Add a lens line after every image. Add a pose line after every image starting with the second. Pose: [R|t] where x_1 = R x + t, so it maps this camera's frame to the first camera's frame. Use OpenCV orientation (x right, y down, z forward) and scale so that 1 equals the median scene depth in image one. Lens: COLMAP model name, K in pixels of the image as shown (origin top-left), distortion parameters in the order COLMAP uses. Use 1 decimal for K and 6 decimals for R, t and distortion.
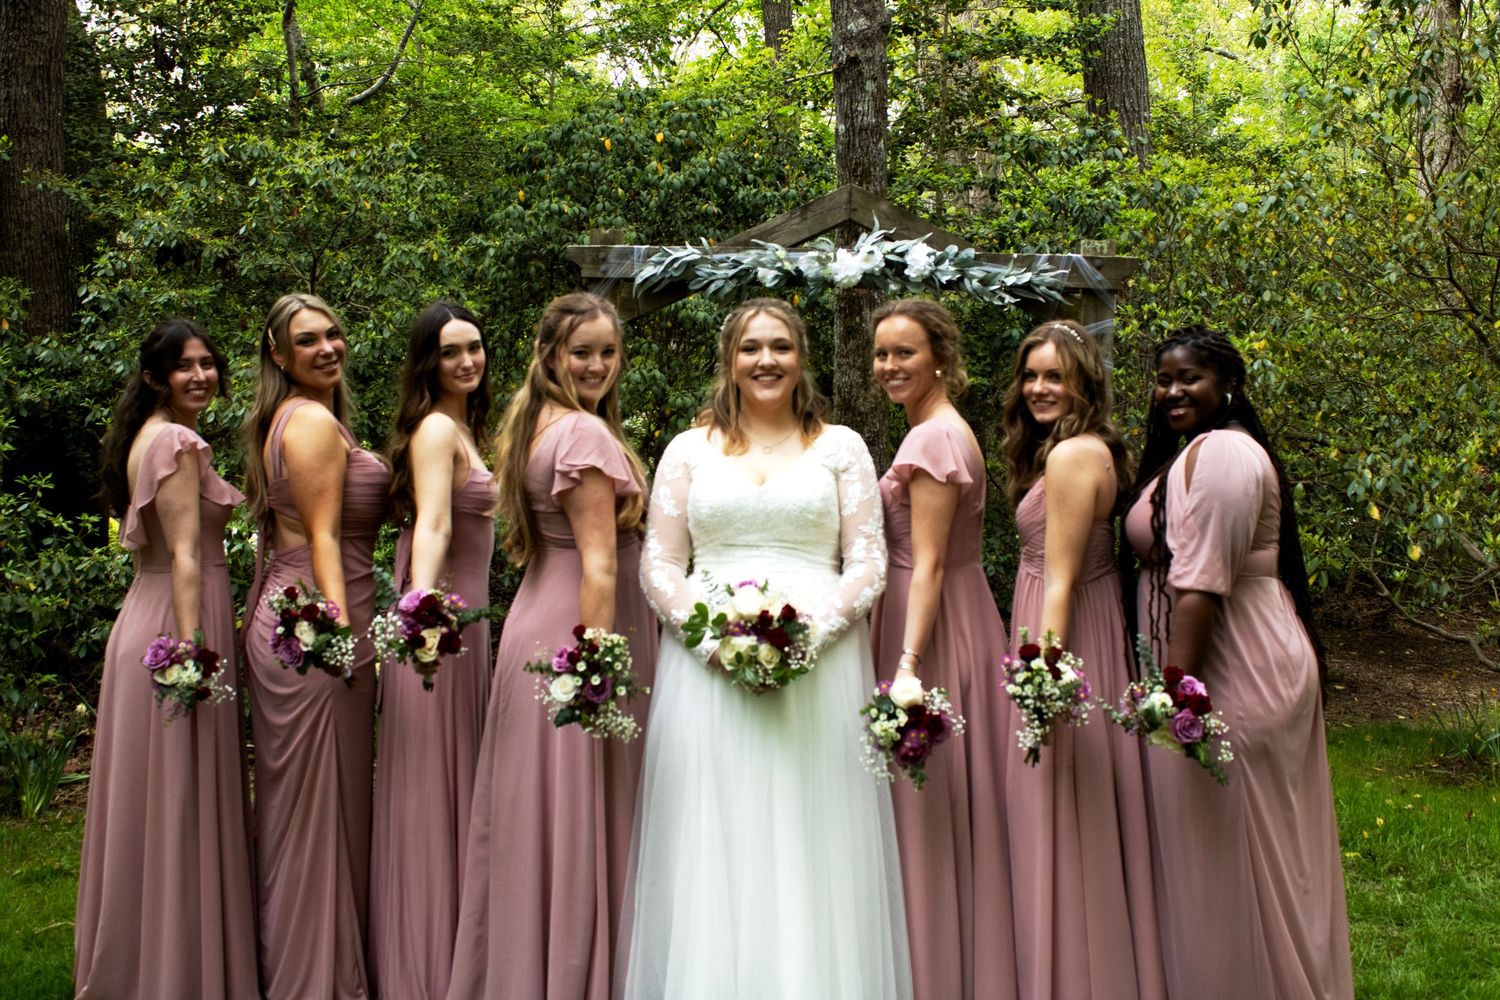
lens RADIAL K [[1752.1, 0, 750.0], [0, 1752.1, 500.0], [0, 0, 1]] dist [-0.068129, 0.240583]
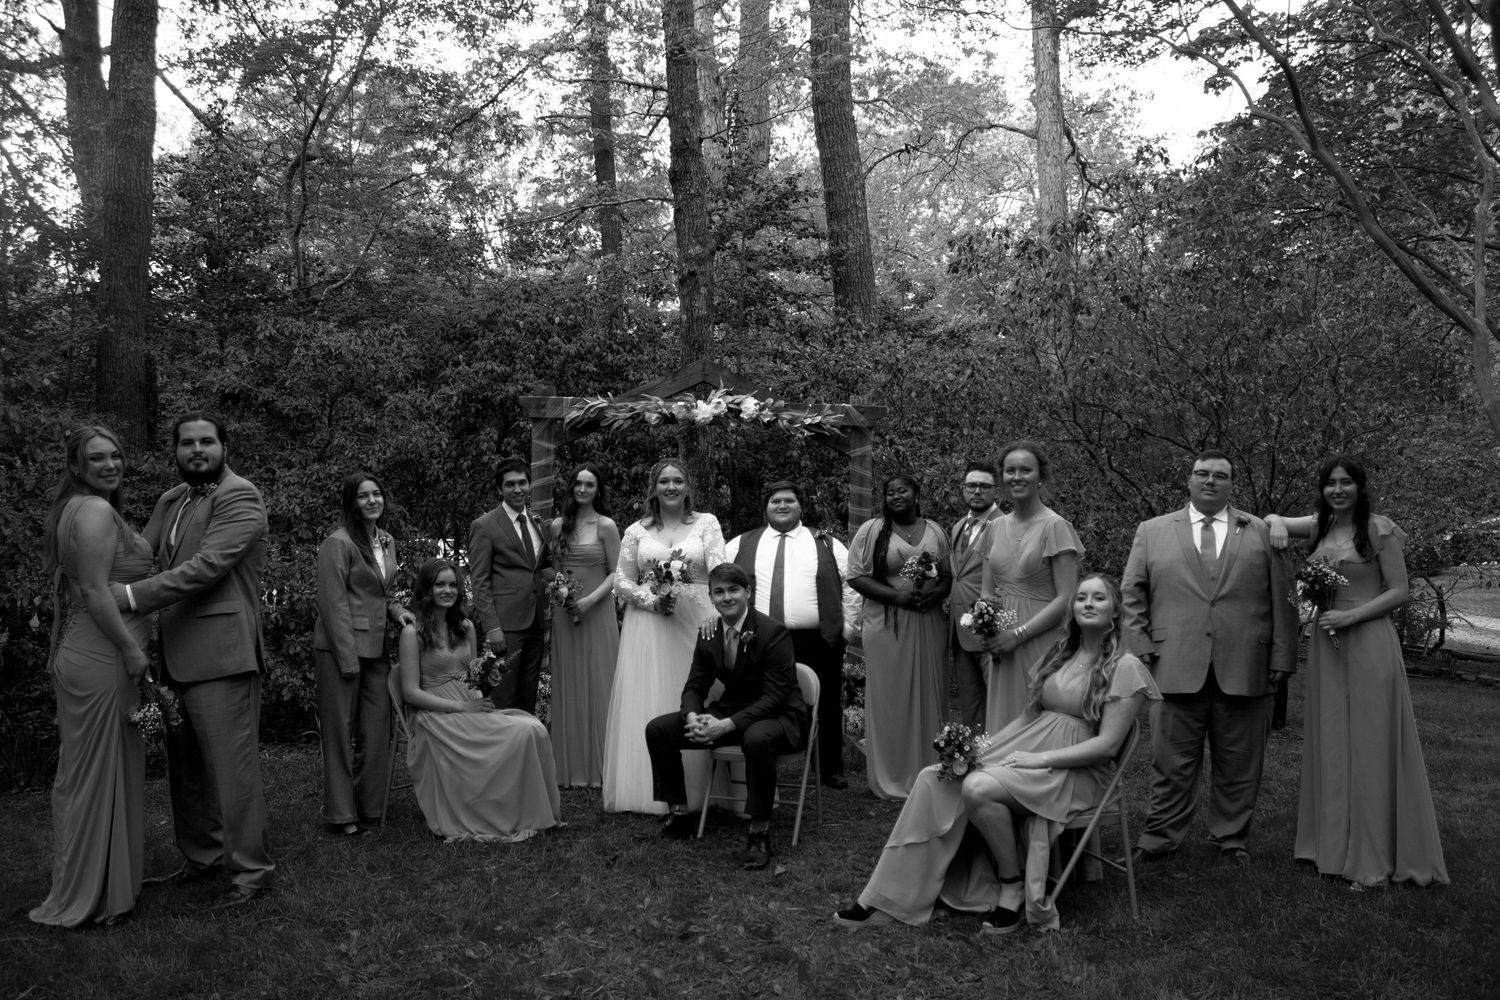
lens RADIAL K [[1305.7, 0, 750.0], [0, 1305.7, 500.0], [0, 0, 1]] dist [-0.003558, 0.000373]
pose [[0.989461, -0.003818, 0.144747, -0.070977], [0.011811, 0.998450, -0.054396, 0.008477], [-0.144315, 0.055533, 0.987972, -0.146218]]
